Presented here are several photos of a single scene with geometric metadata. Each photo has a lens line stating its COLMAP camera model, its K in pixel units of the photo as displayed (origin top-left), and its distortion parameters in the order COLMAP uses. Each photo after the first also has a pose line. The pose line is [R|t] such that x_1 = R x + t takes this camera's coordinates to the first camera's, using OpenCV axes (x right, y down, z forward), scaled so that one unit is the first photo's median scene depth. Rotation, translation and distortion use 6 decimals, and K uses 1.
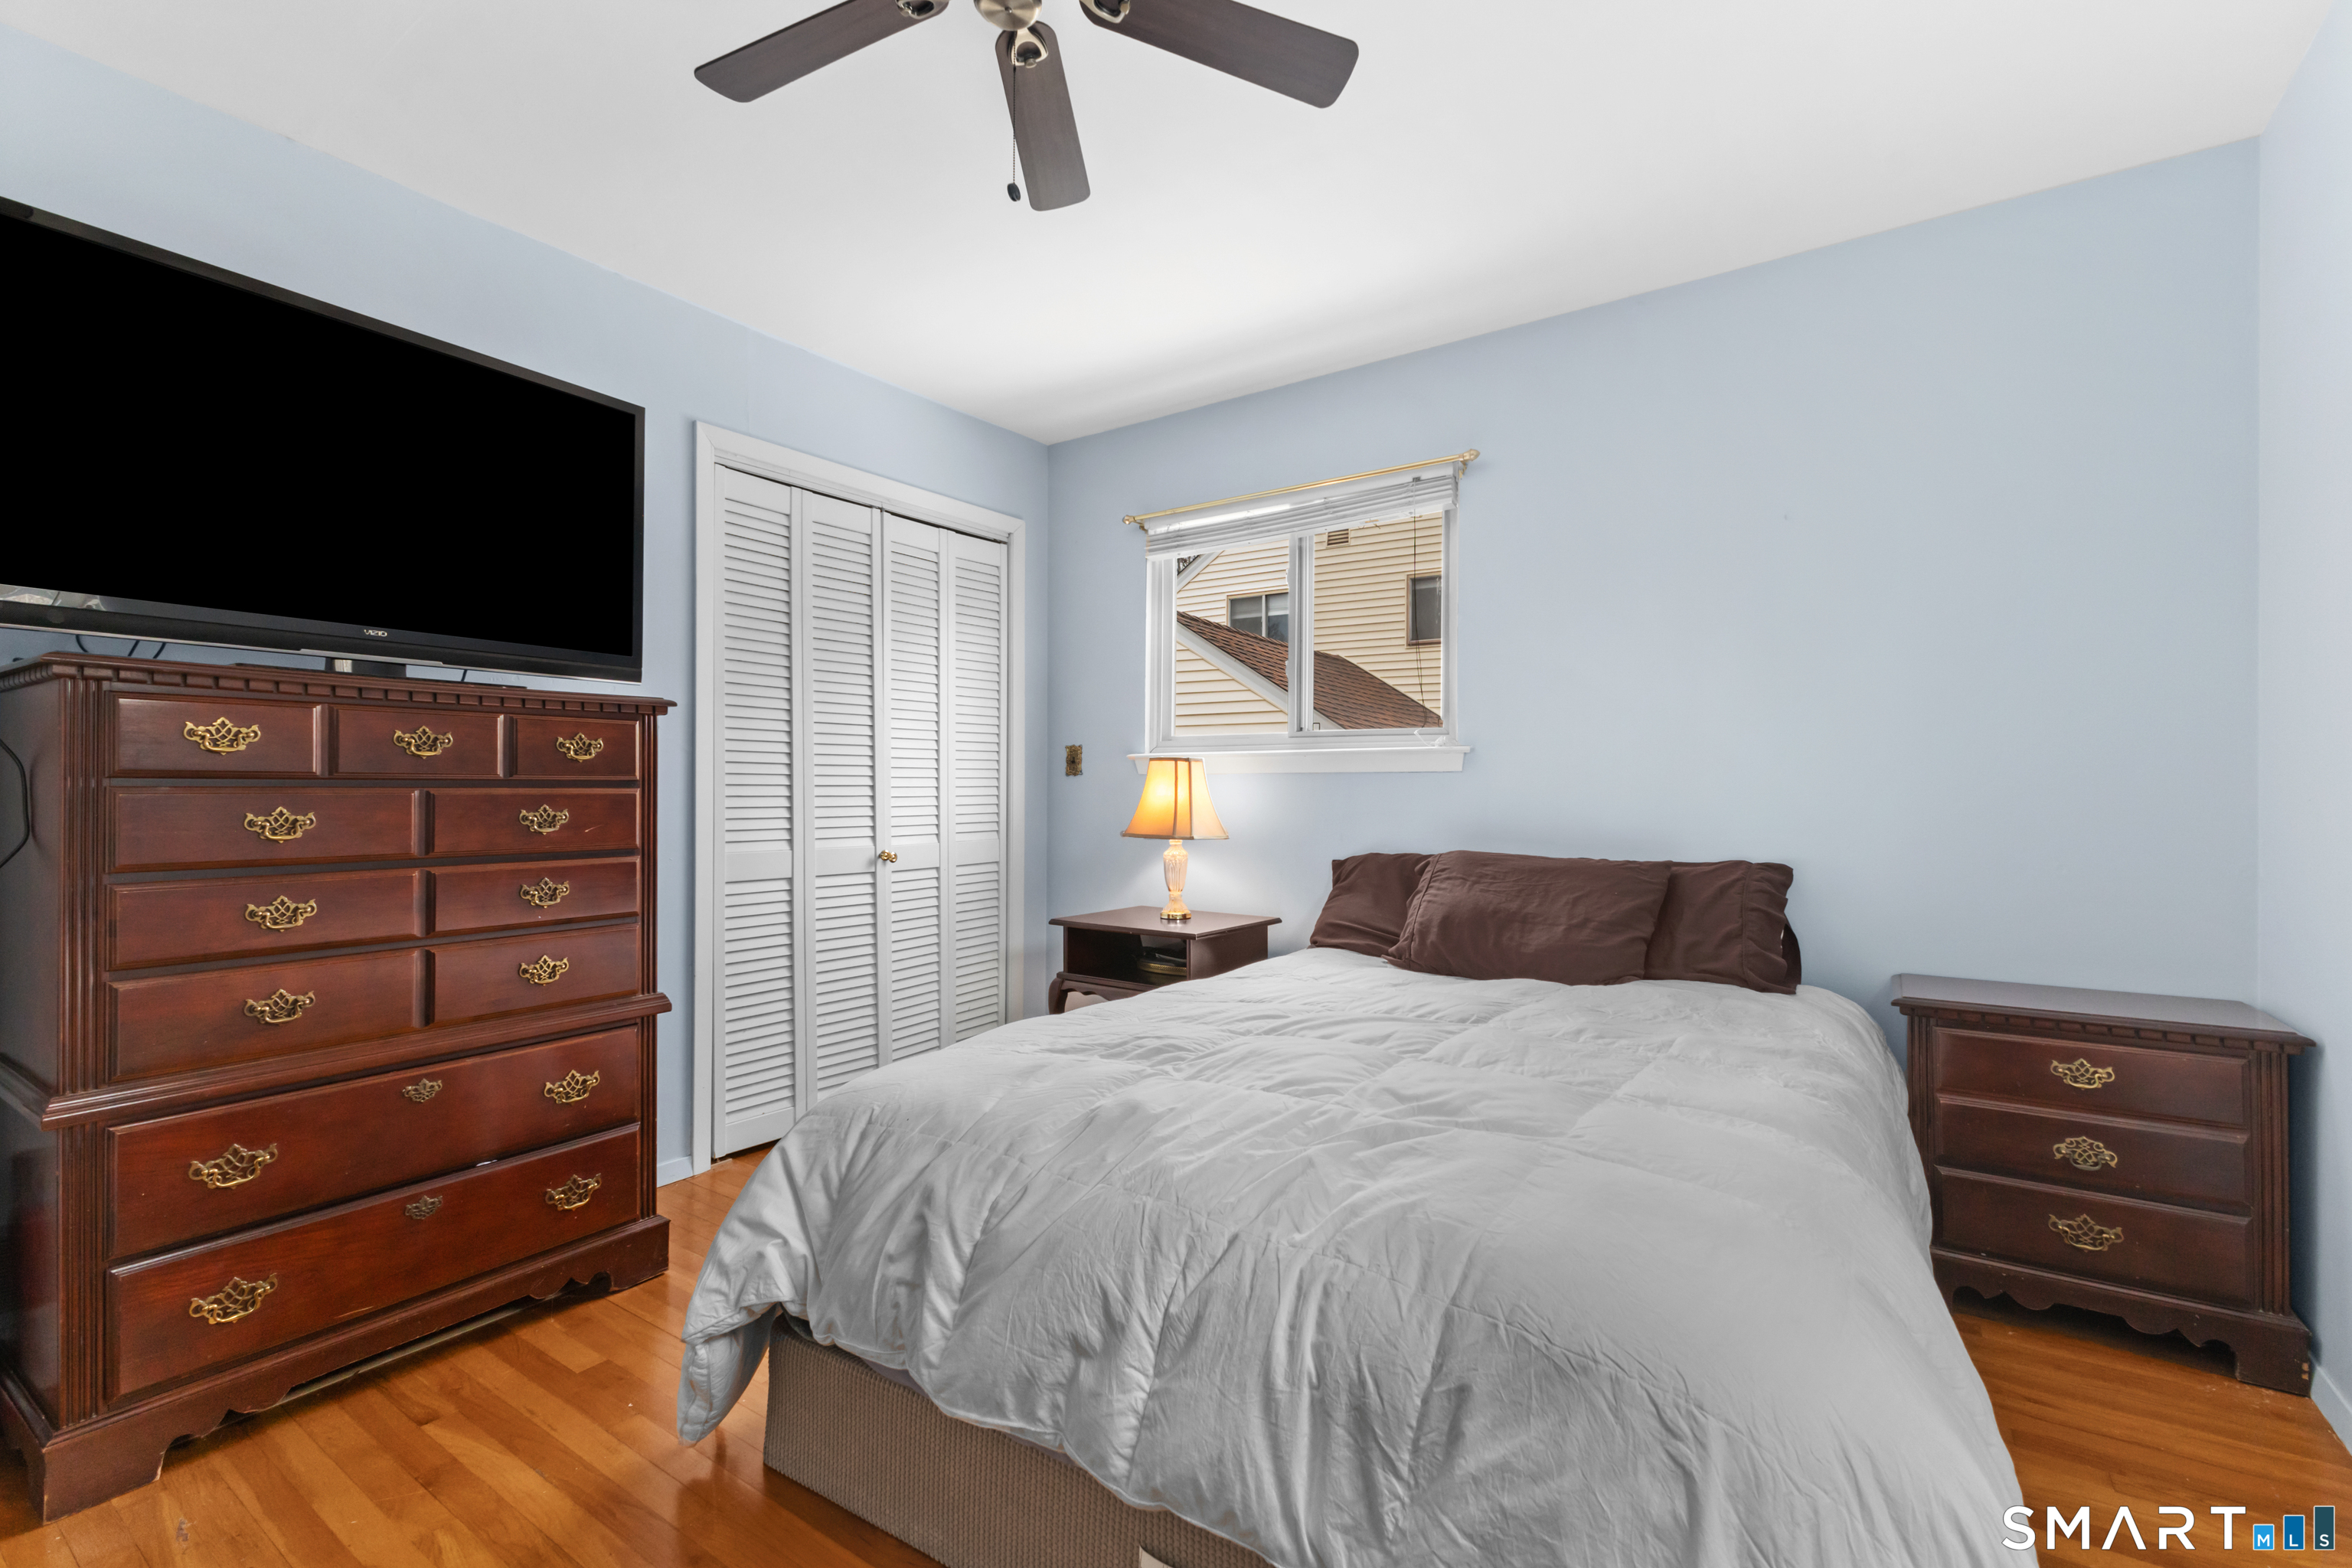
lens RADIAL K [[1019.1, 0, 1180.1], [0, 1019.1, 790.2], [0, 0, 1]] dist [0.009767, -0.002432]
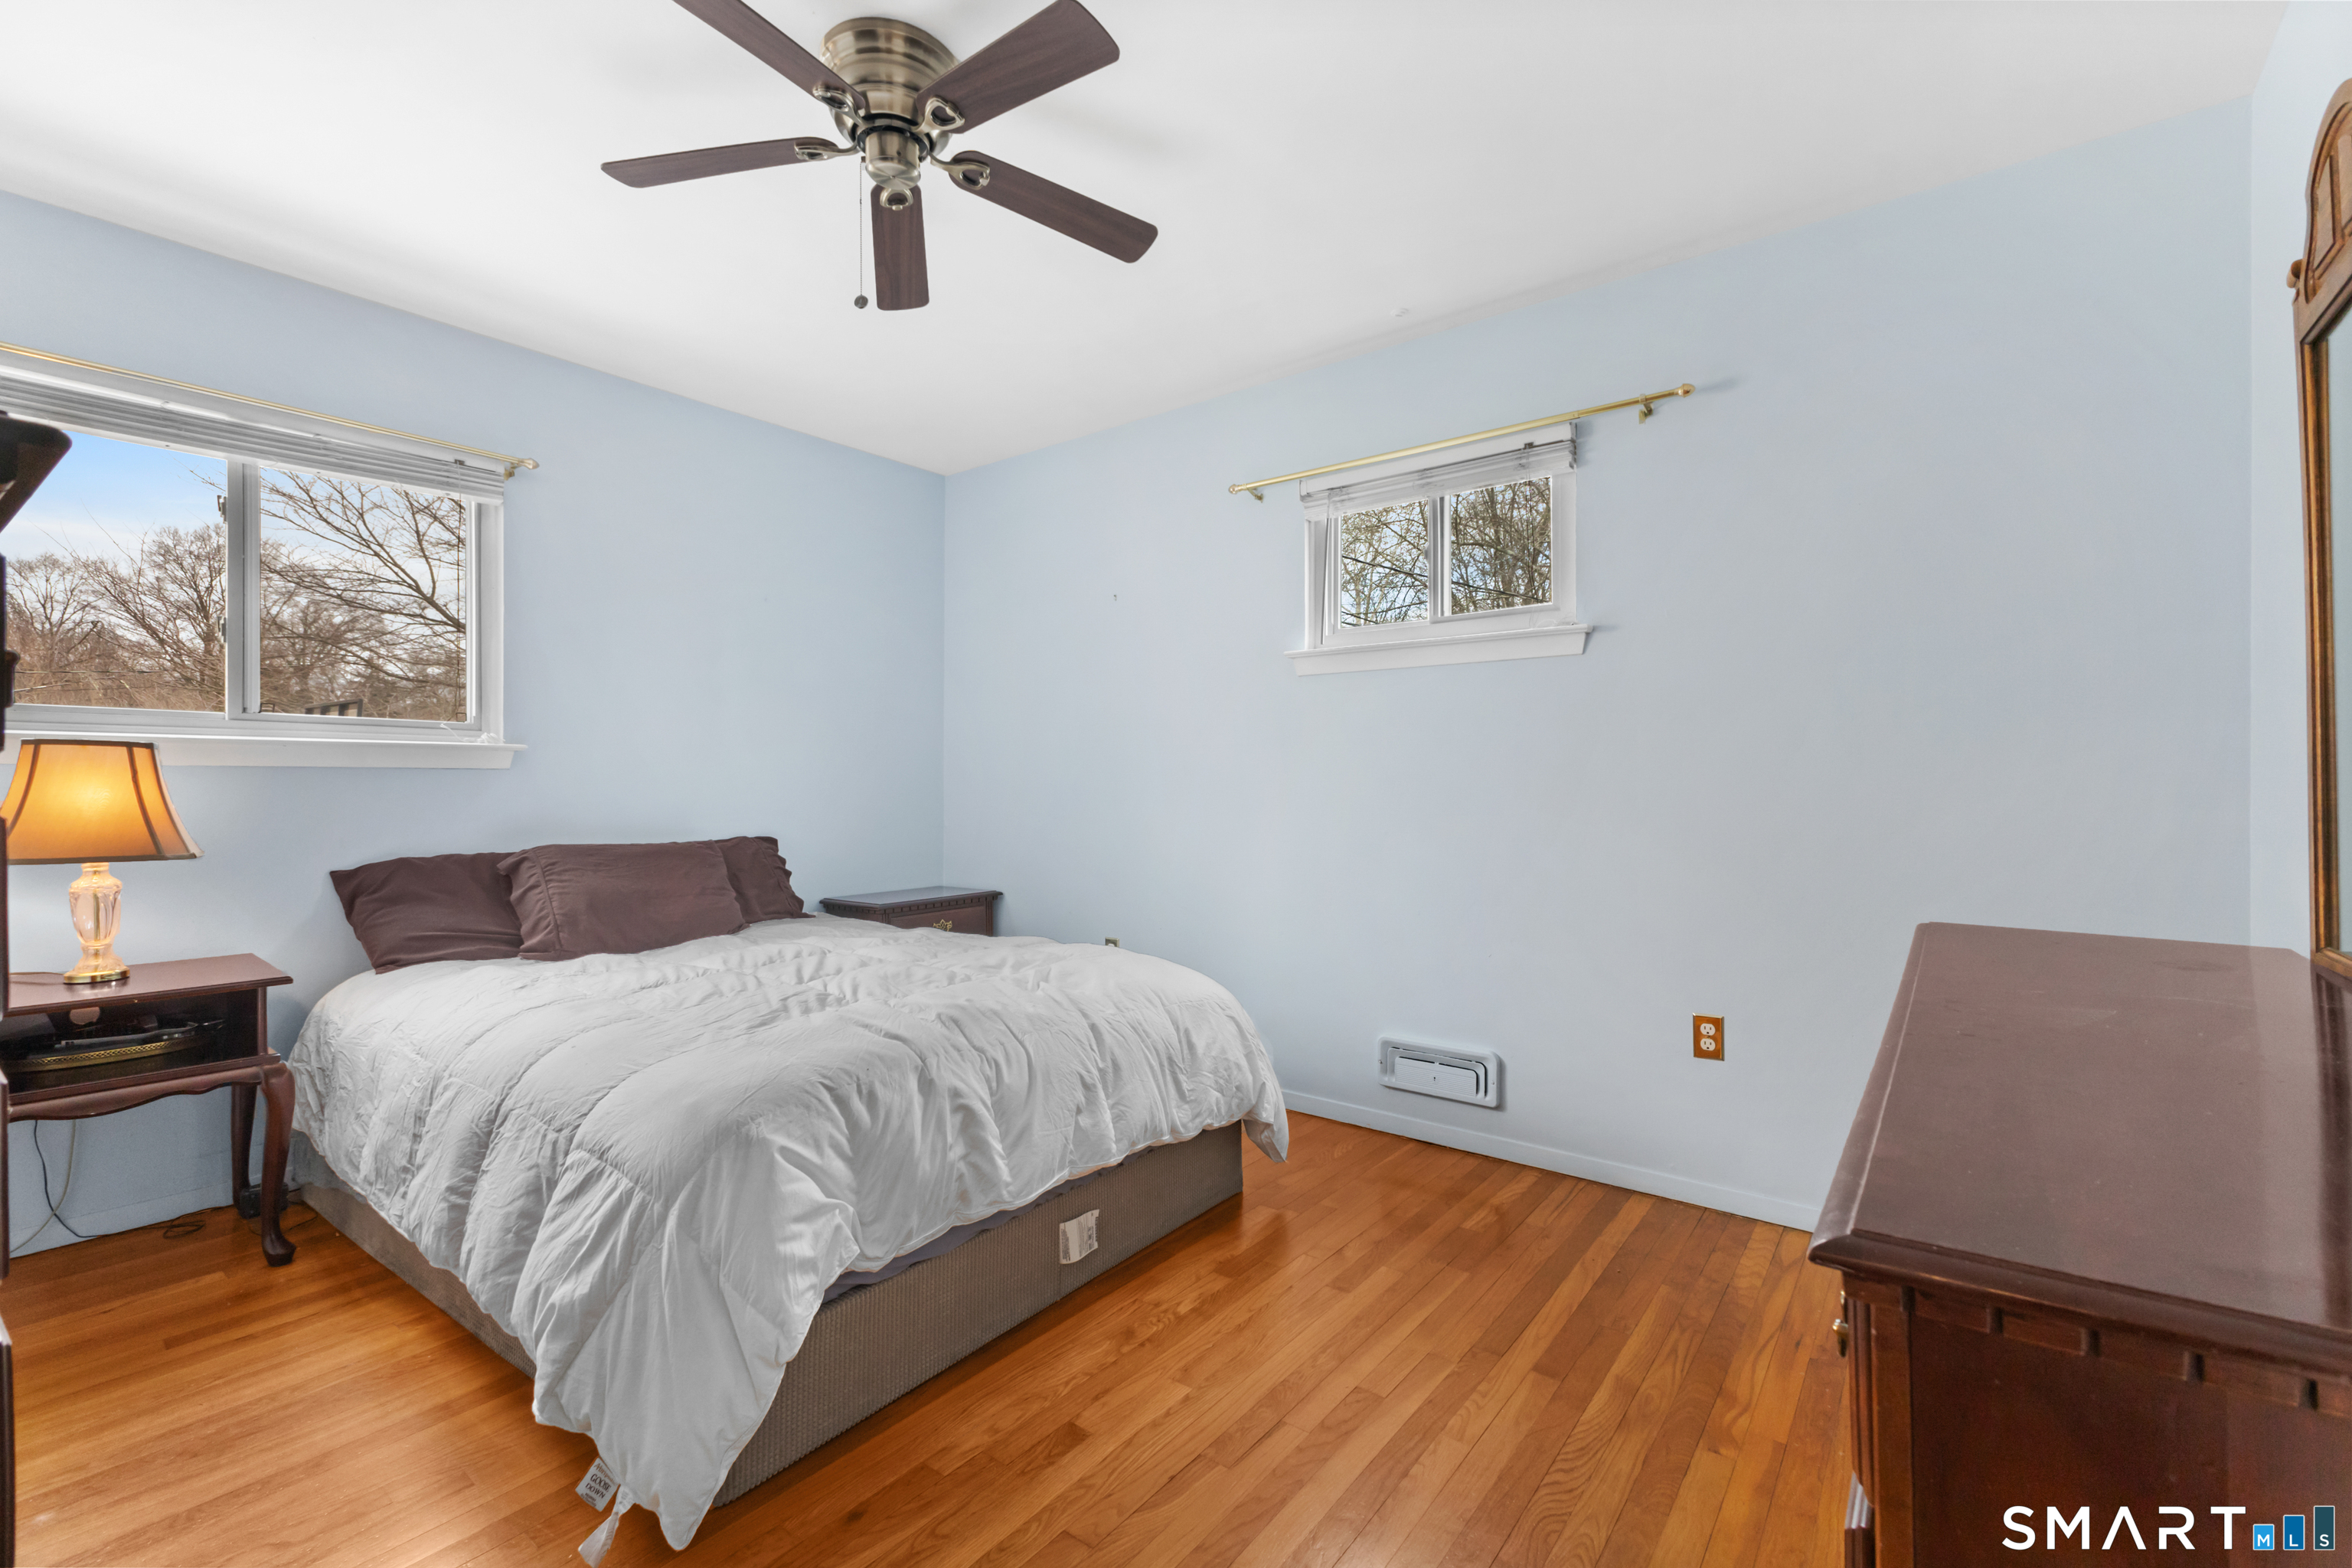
lens RADIAL K [[1019.1, 0, 1181.3], [0, 1019.1, 779.5], [0, 0, 1]] dist [0.009767, -0.002432]
pose [[0.060098, -0.000115, 0.998192, -0.802097], [-0.000184, 1.000000, 0.000127, -0.008740], [-0.998192, -0.000191, 0.060098, 0.315738]]
